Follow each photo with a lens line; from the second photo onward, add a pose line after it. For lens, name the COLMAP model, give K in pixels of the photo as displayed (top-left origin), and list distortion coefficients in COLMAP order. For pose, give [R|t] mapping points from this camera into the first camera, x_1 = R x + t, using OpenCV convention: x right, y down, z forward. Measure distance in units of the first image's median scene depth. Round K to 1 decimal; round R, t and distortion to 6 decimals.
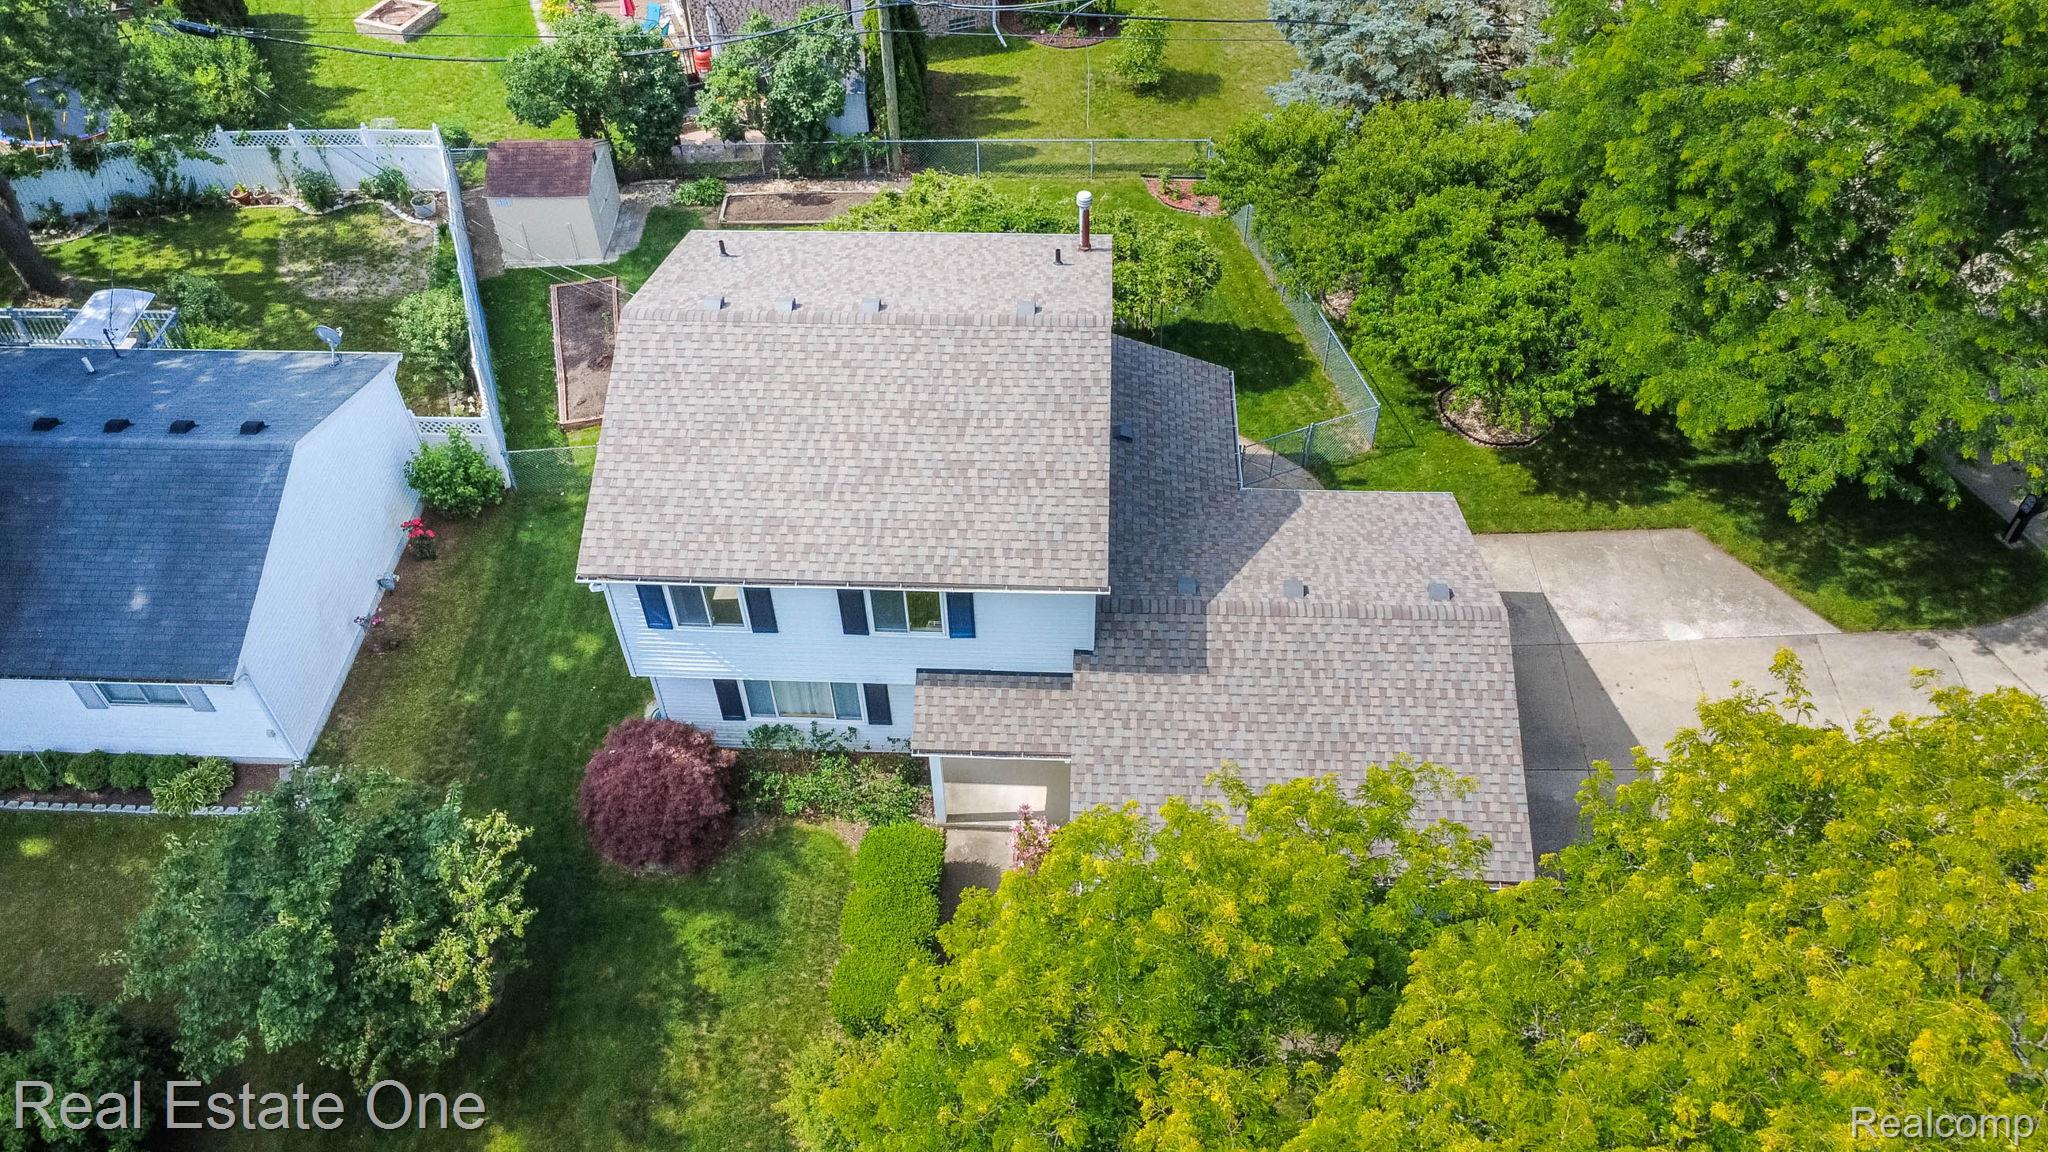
lens RADIAL K [[1518.7, 0, 1023.0], [0, 1518.7, 576.4], [0, 0, 1]] dist [0.003035, -0.010386]
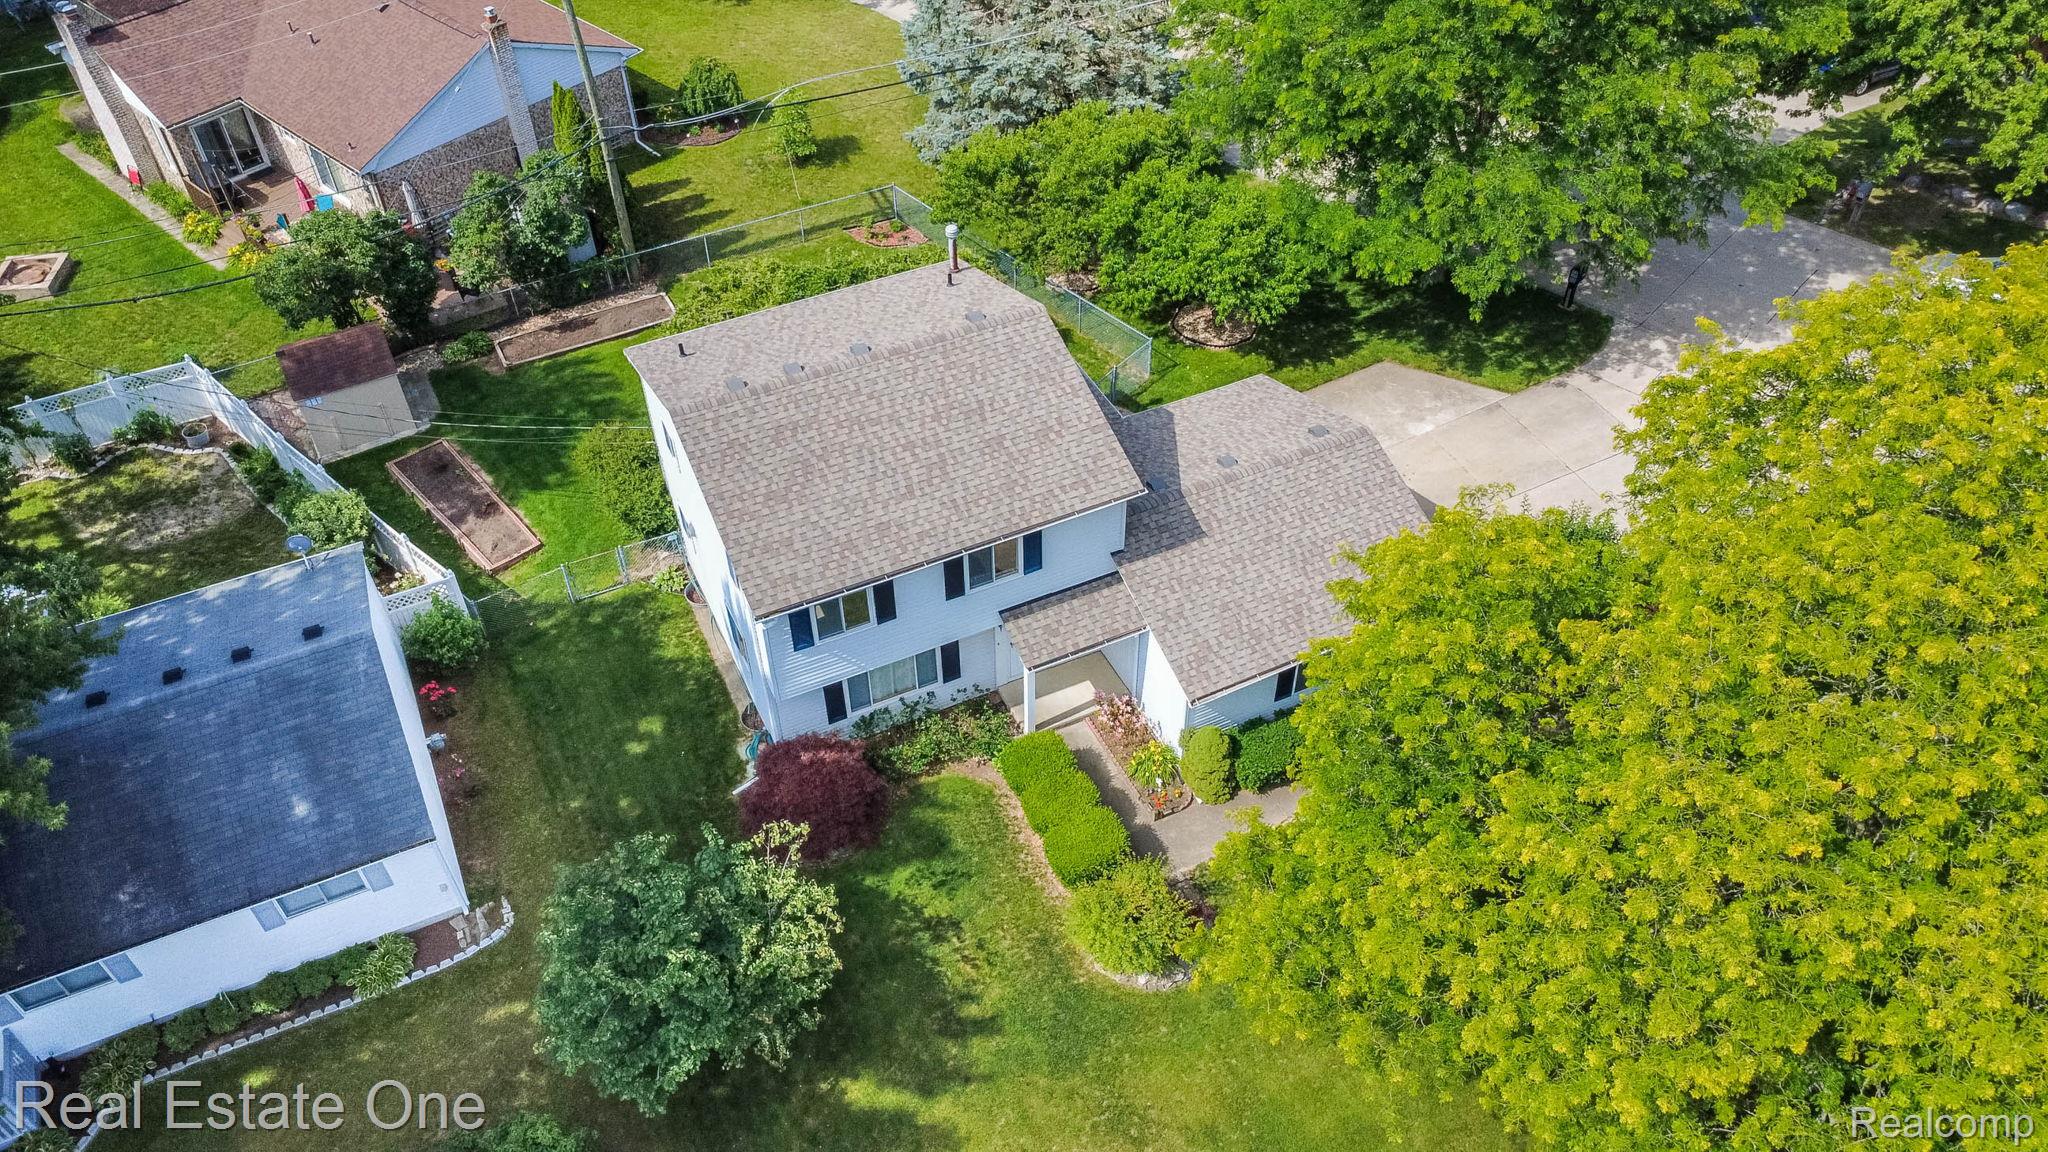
lens RADIAL K [[1518.7, 0, 1023.8], [0, 1518.7, 575.7], [0, 0, 1]] dist [0.003035, -0.010386]
pose [[0.882215, -0.326668, 0.339092, -0.383944], [0.340355, 0.940081, 0.020137, 0.012259], [-0.325353, 0.097646, 0.940538, -0.154056]]
